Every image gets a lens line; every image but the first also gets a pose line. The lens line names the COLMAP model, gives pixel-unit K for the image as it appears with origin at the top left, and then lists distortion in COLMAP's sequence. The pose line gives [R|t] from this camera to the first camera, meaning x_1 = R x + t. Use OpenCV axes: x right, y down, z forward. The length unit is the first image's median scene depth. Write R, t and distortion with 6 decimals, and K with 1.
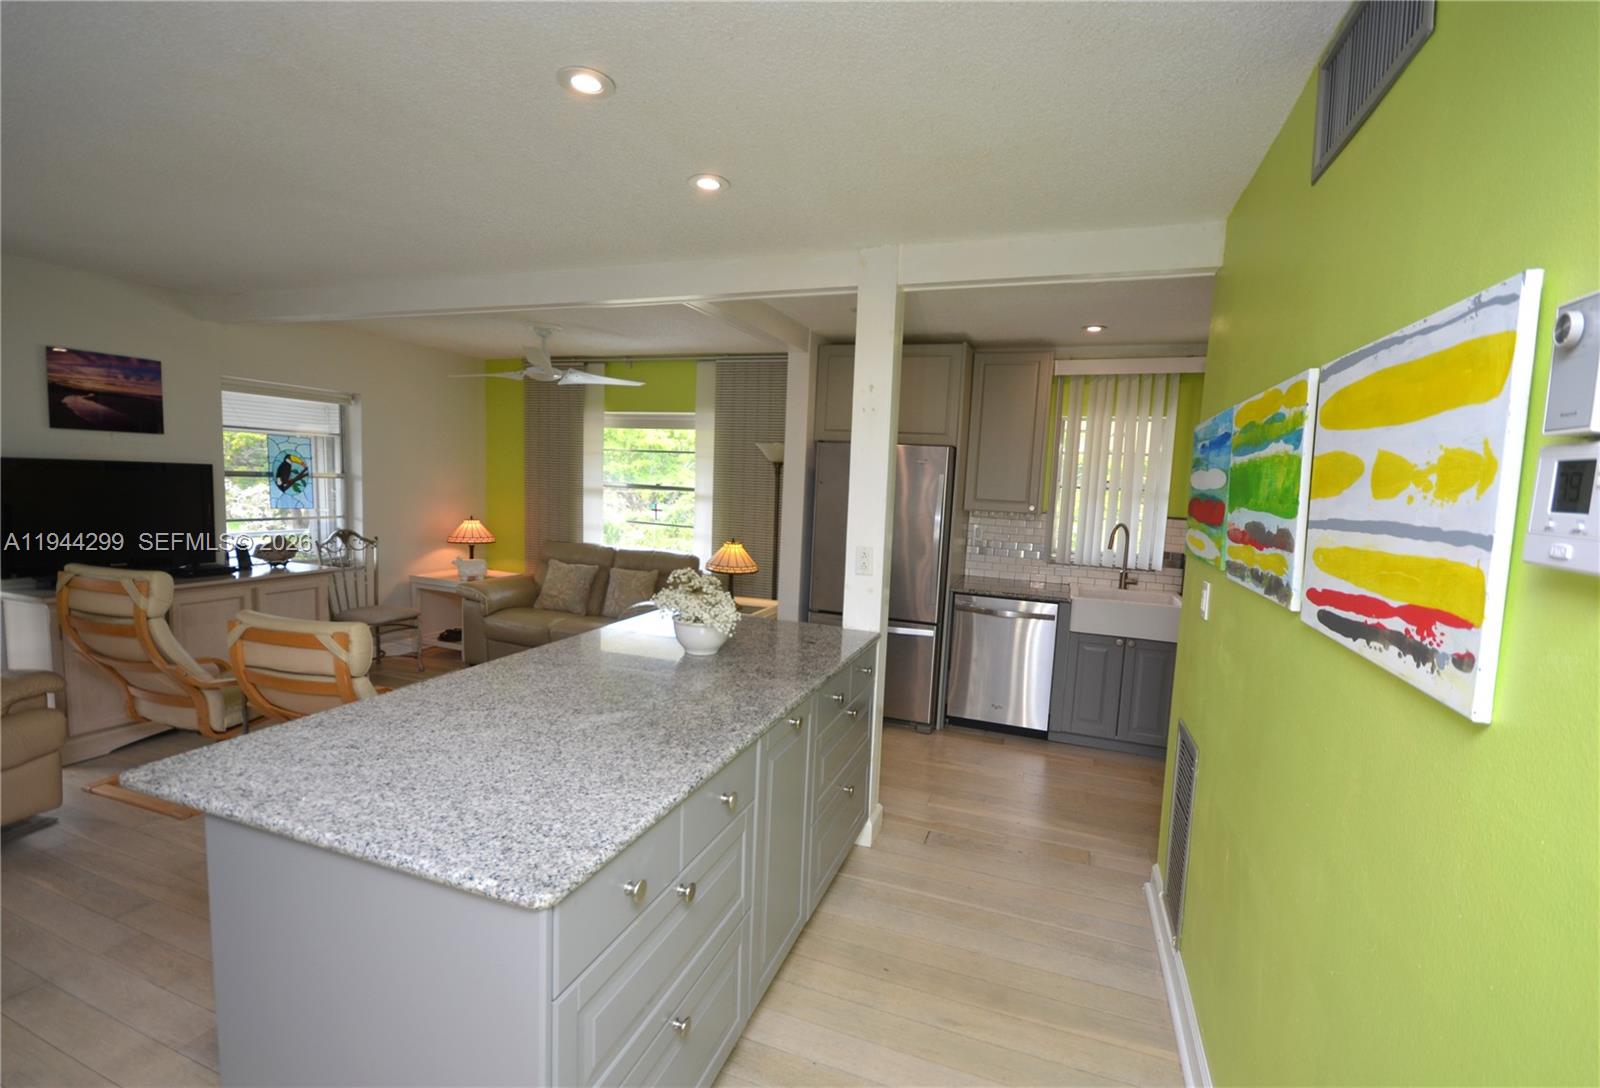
lens RADIAL K [[721.3, 0, 800.0], [0, 721.3, 544.0], [0, 0, 1]] dist [0.000301, 0.000286]
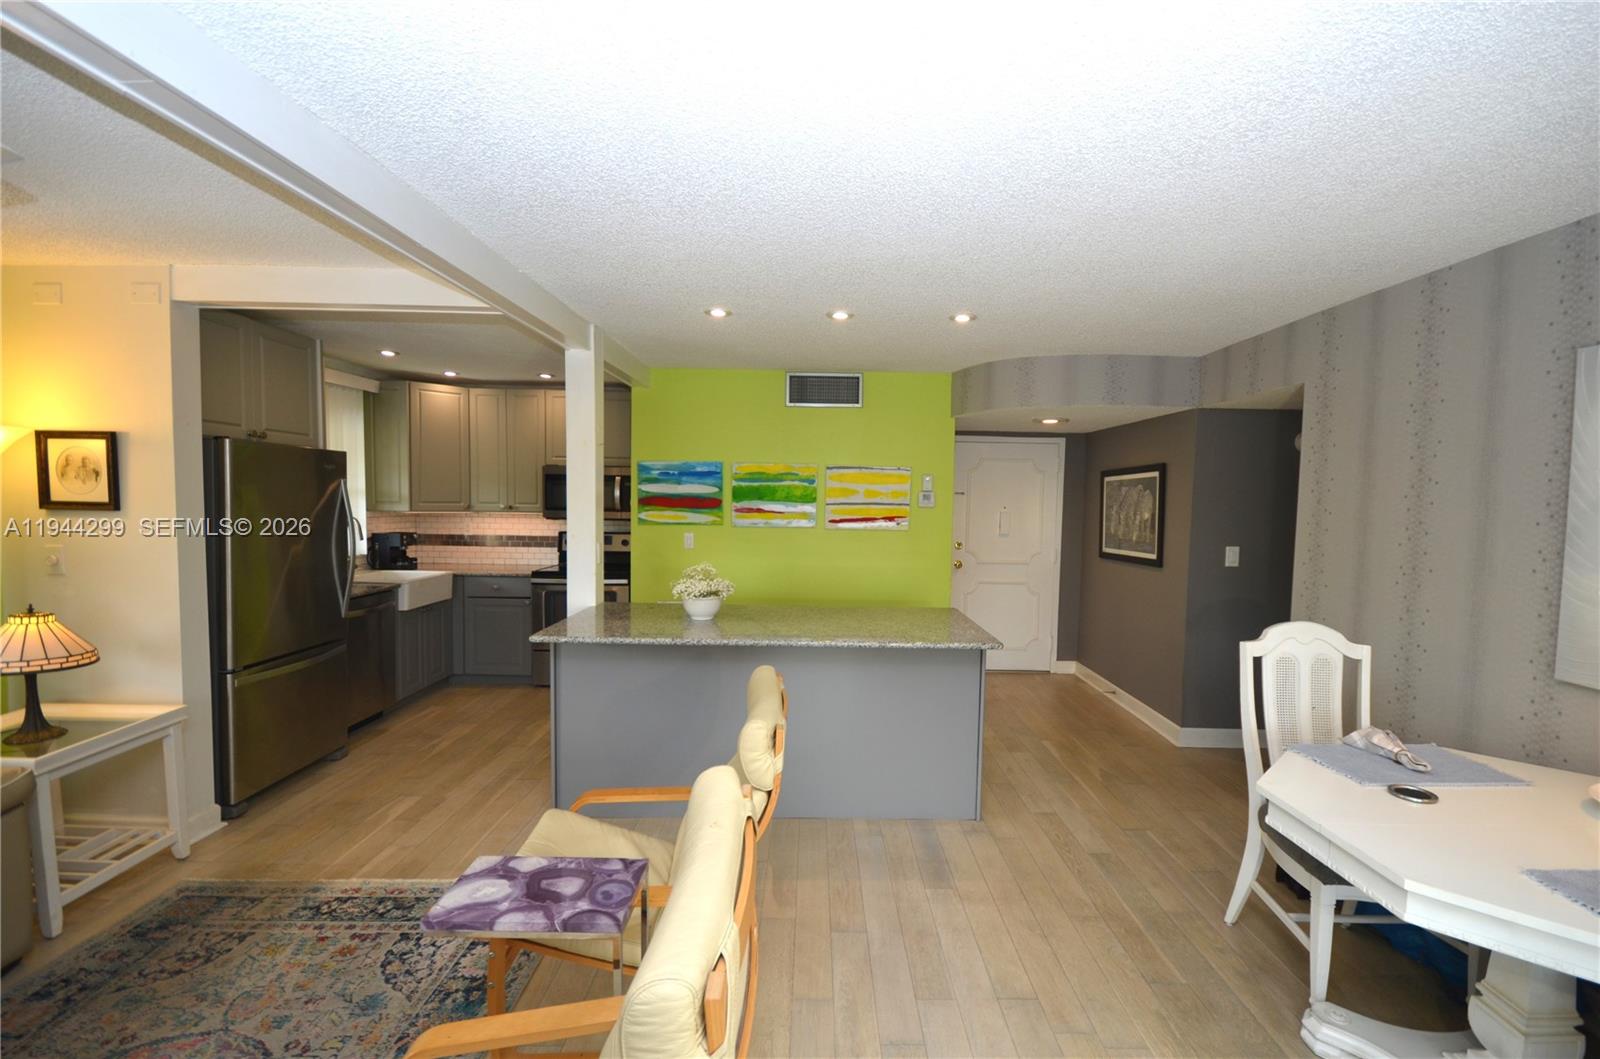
lens RADIAL K [[697.4, 0, 821.0], [0, 697.4, 537.1], [0, 0, 1]] dist [0.016643, -0.016456]
pose [[-0.362676, -0.104140, 0.926078, -0.794607], [0.051067, 0.990022, 0.131330, -0.098100], [-0.930515, 0.094923, -0.353740, 0.661706]]
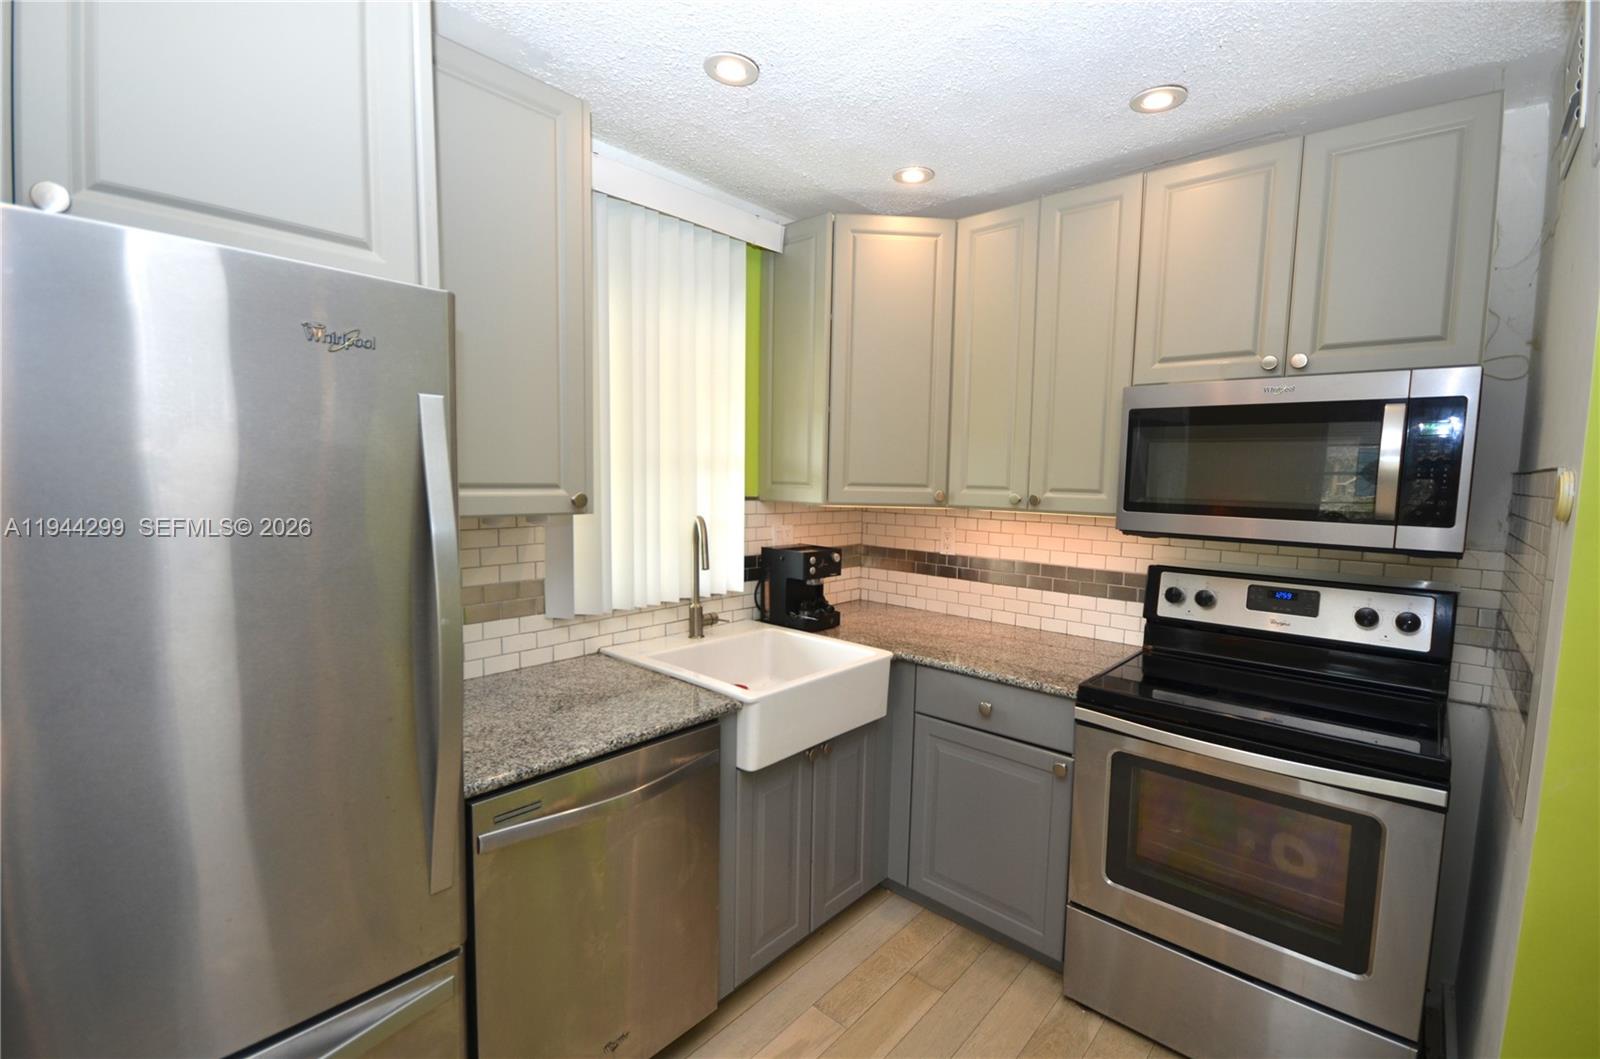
lens RADIAL K [[699.6, 0, 822.0], [0, 699.6, 535.4], [0, 0, 1]] dist [0.004730, -0.007514]
pose [[0.342498, -0.120618, 0.931744, 0.006433], [0.078273, 0.991940, 0.099638, -0.053819], [-0.936252, 0.038804, 0.349178, 0.697181]]
